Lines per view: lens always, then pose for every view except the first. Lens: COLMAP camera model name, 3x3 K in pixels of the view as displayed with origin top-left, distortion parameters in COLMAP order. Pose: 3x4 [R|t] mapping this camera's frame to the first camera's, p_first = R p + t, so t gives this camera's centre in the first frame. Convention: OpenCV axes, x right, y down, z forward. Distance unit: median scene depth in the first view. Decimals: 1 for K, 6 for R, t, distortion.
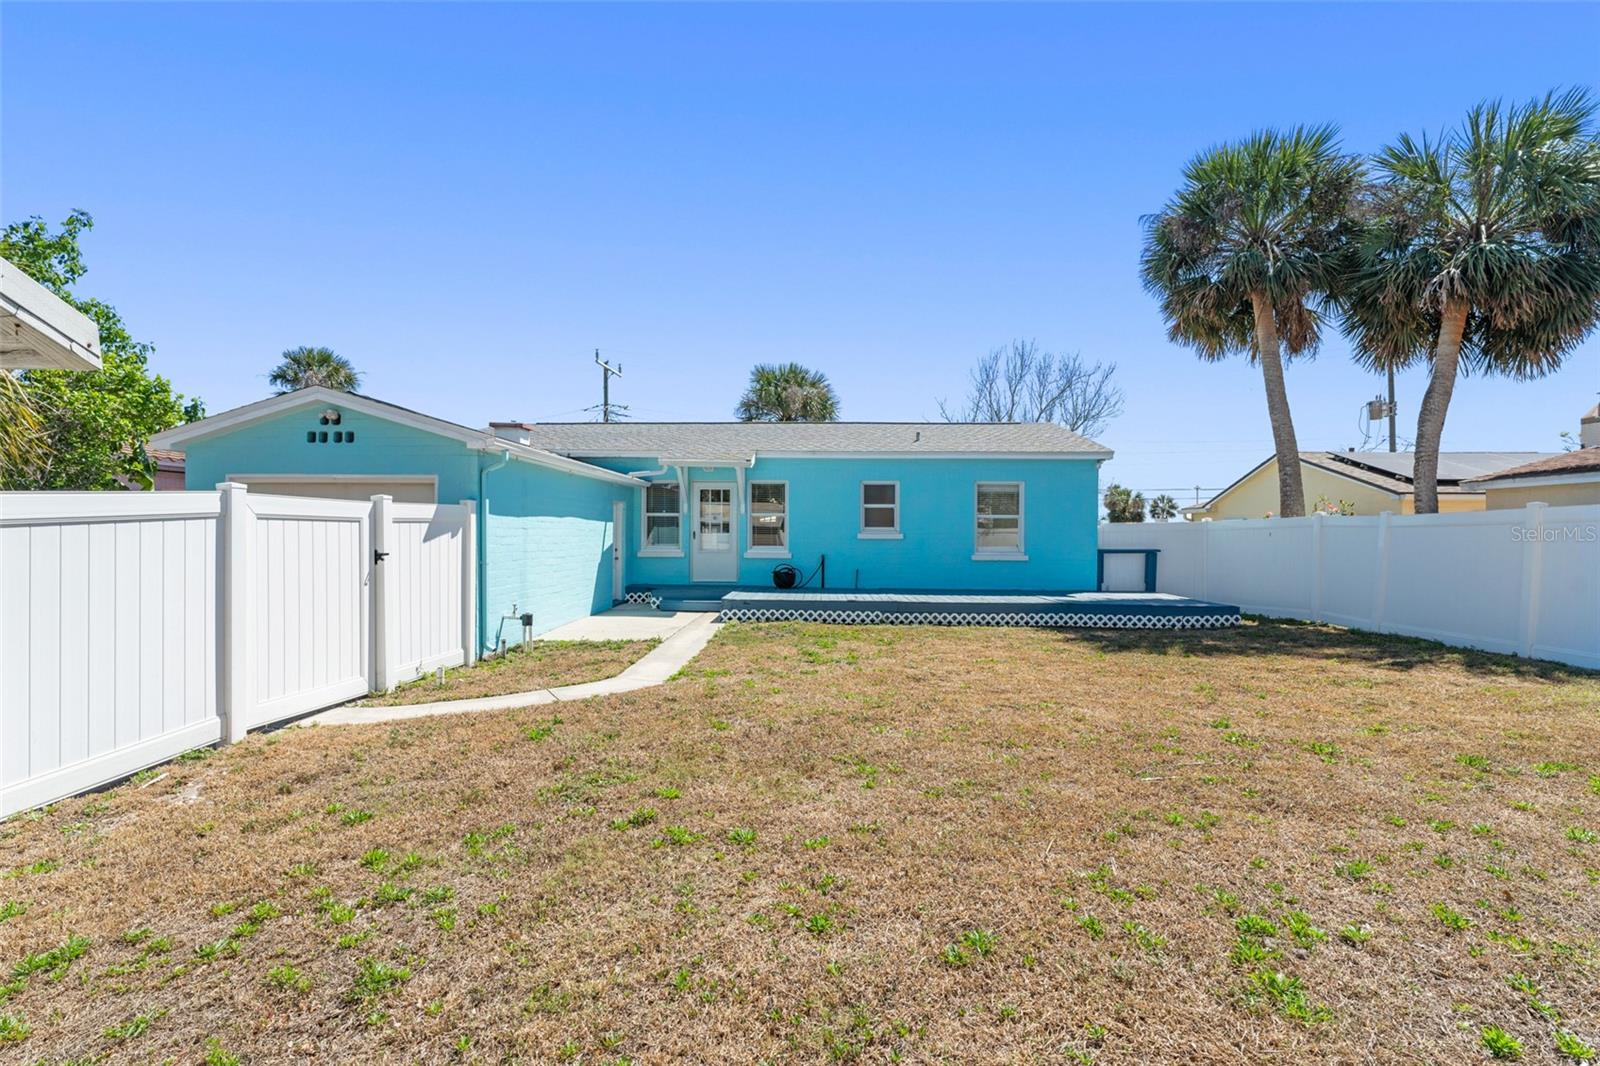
lens RADIAL K [[747.7, 0, 793.9], [0, 747.7, 533.9], [0, 0, 1]] dist [-0.003062, -0.001518]
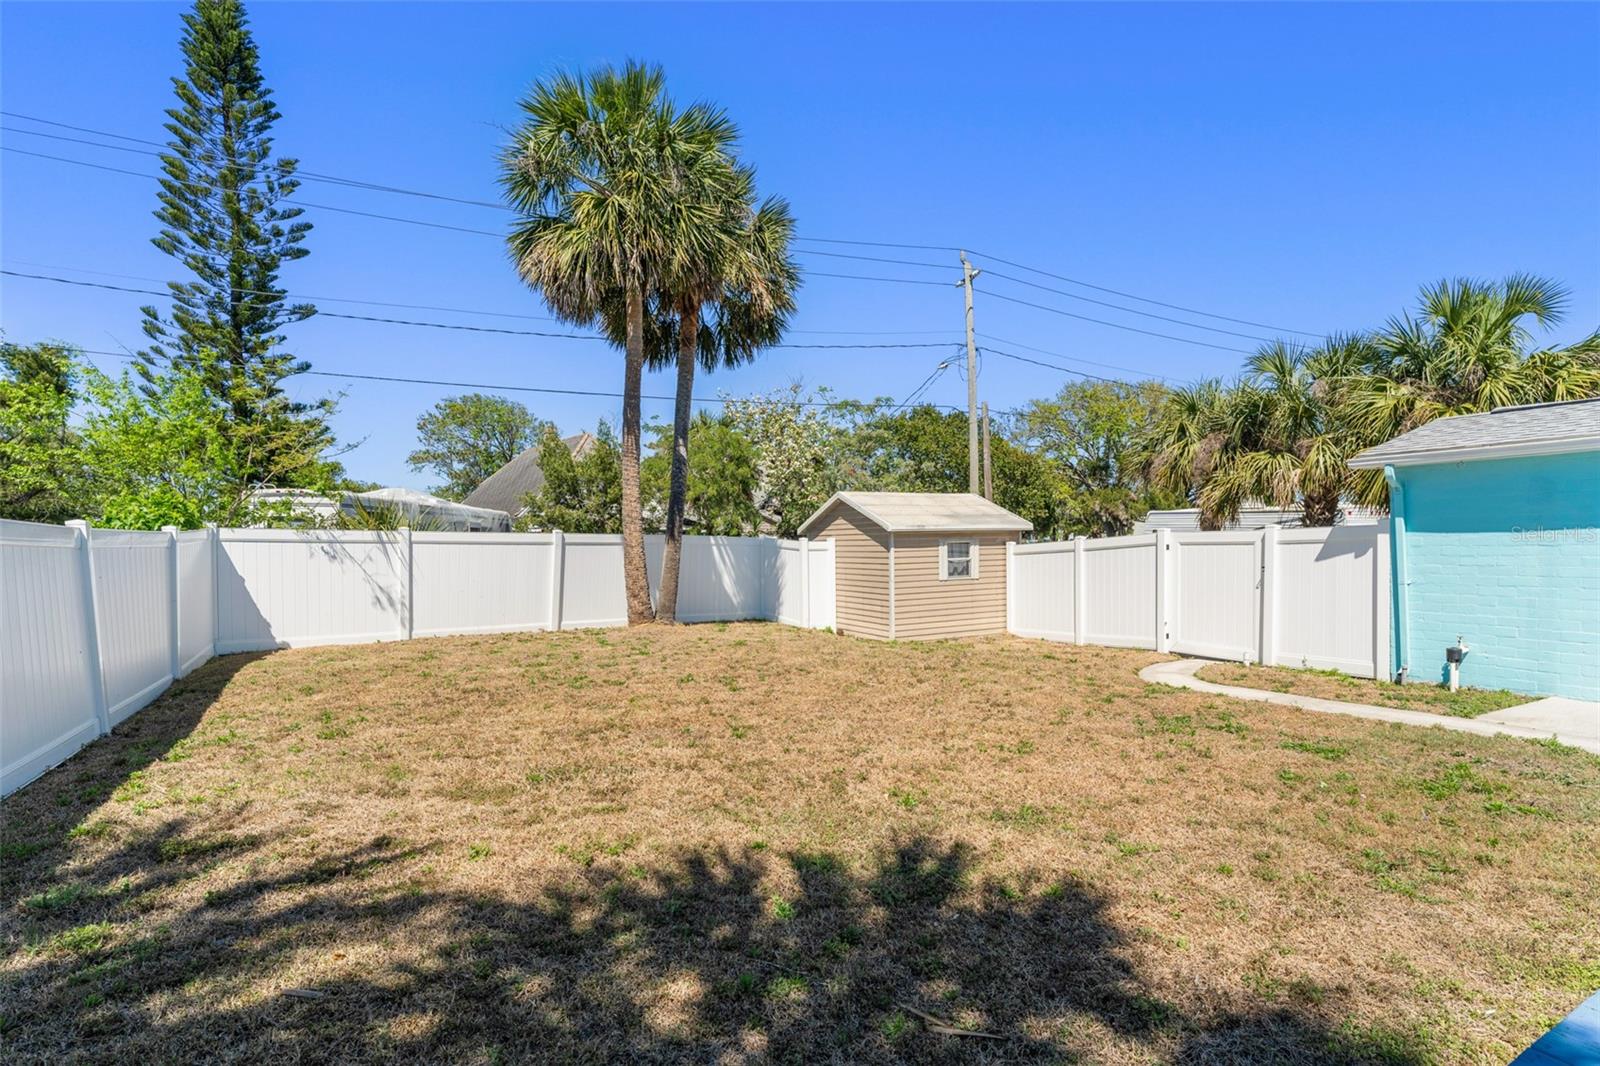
lens RADIAL K [[747.7, 0, 817.8], [0, 747.7, 570.7], [0, 0, 1]] dist [-0.003062, -0.001518]
pose [[-0.838020, 0.023129, -0.545149, 0.444348], [0.010556, 0.999601, 0.026183, -0.006355], [0.545537, 0.016188, -0.837930, 0.828327]]
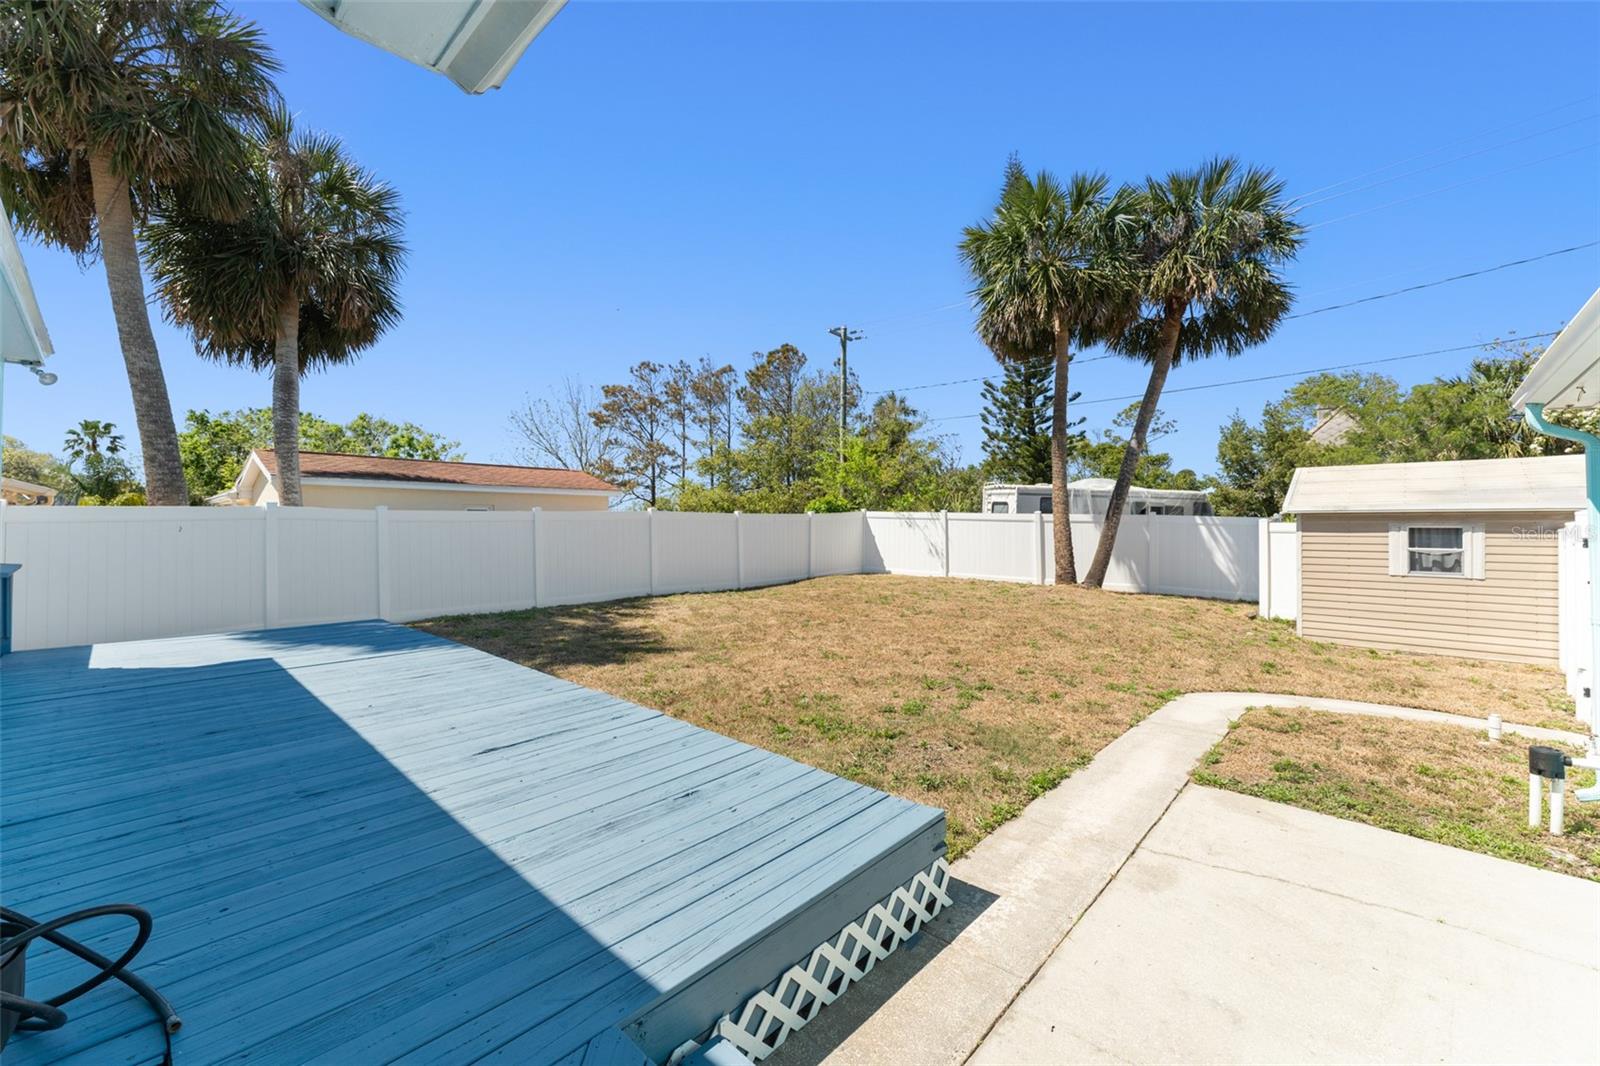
lens RADIAL K [[652.3, 0, 803.1], [0, 652.3, 533.1], [0, 0, 1]] dist [0.000798, -0.000164]
pose [[-0.780571, -0.022783, 0.624652, -0.150436], [-0.014423, 0.999726, 0.018440, -0.013085], [-0.624901, 0.005384, -0.780686, 0.991112]]
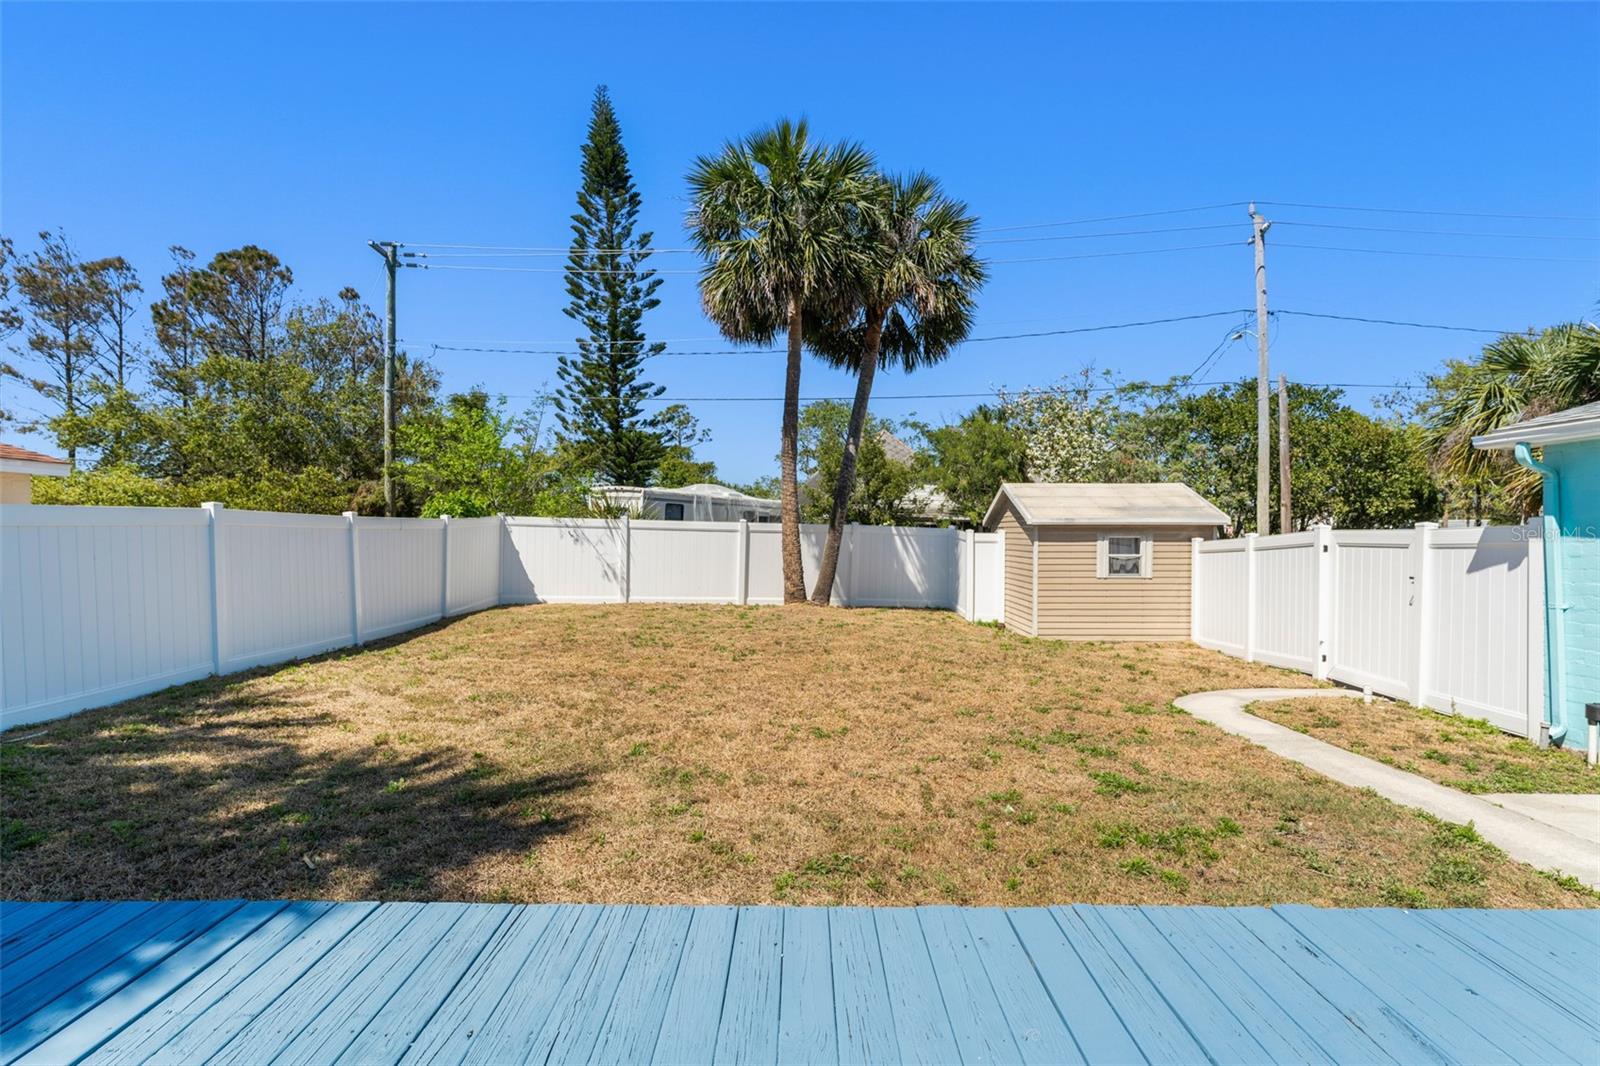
lens RADIAL K [[747.7, 0, 825.6], [0, 747.7, 535.0], [0, 0, 1]] dist [-0.003062, -0.001518]
pose [[-0.996646, -0.014028, -0.080616, 0.187550], [-0.013585, 0.999890, -0.006034, -0.008463], [0.080692, -0.004918, -0.996727, 0.966551]]
